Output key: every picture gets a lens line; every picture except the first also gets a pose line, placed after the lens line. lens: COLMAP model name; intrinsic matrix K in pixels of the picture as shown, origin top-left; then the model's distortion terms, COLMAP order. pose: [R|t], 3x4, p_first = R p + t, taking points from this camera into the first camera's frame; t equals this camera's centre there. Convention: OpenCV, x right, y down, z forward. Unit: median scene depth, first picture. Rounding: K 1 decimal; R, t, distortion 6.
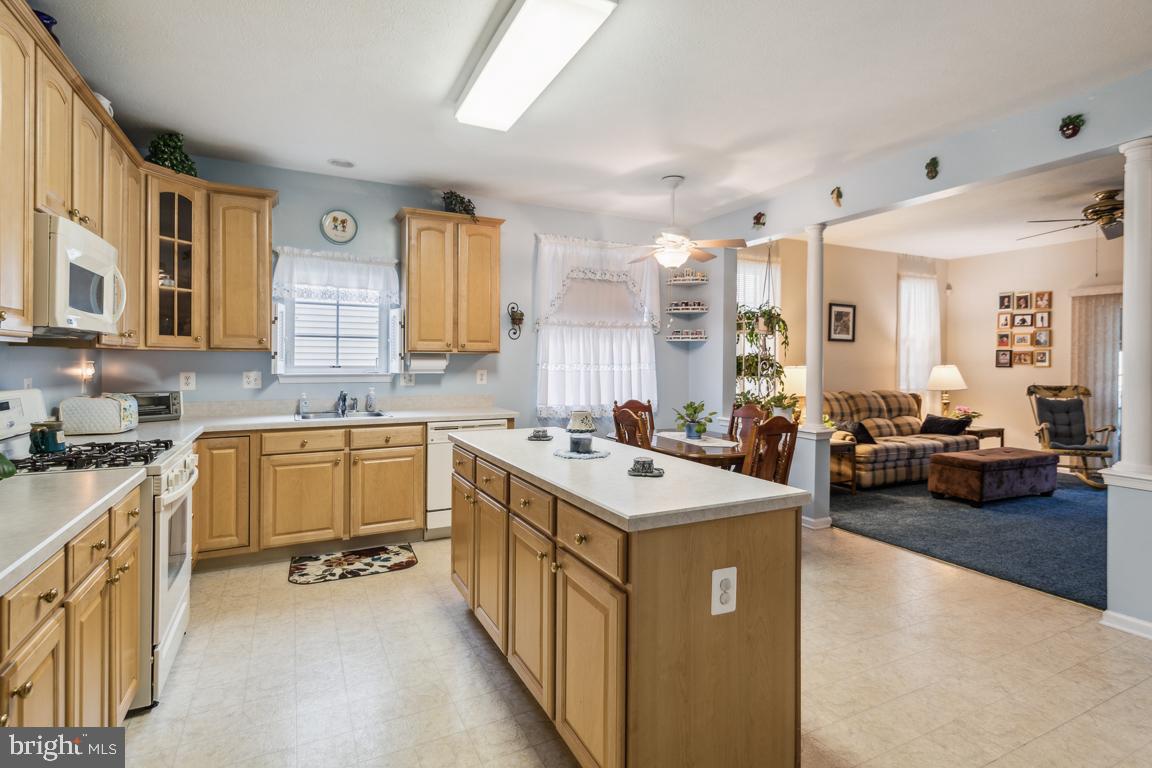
lens RADIAL K [[559.8, 0, 575.2], [0, 559.8, 362.3], [0, 0, 1]] dist [0.016288, -0.006594]
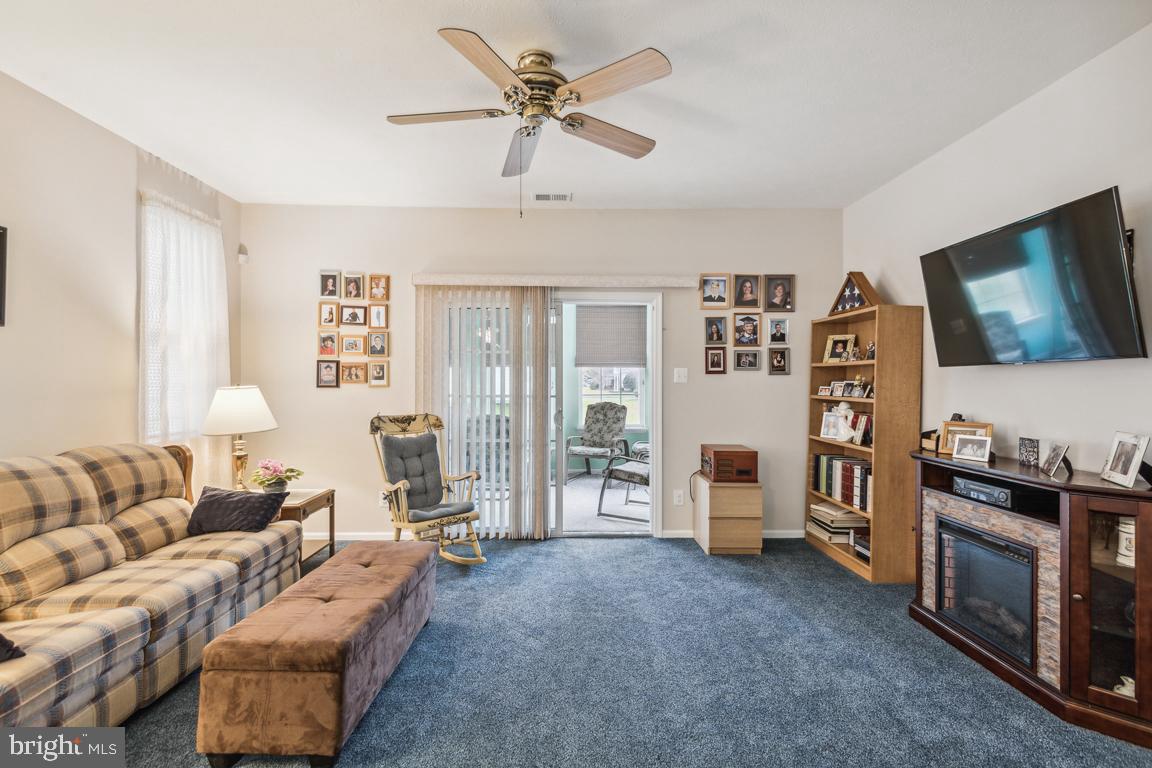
lens RADIAL K [[550.9, 0, 573.7], [0, 550.9, 382.8], [0, 0, 1]] dist [0.015342, -0.006505]
pose [[0.423390, -0.007653, 0.905915, 0.332723], [0.002935, 0.999971, 0.007076, -0.000246], [-0.905943, -0.000337, 0.423400, 0.514849]]
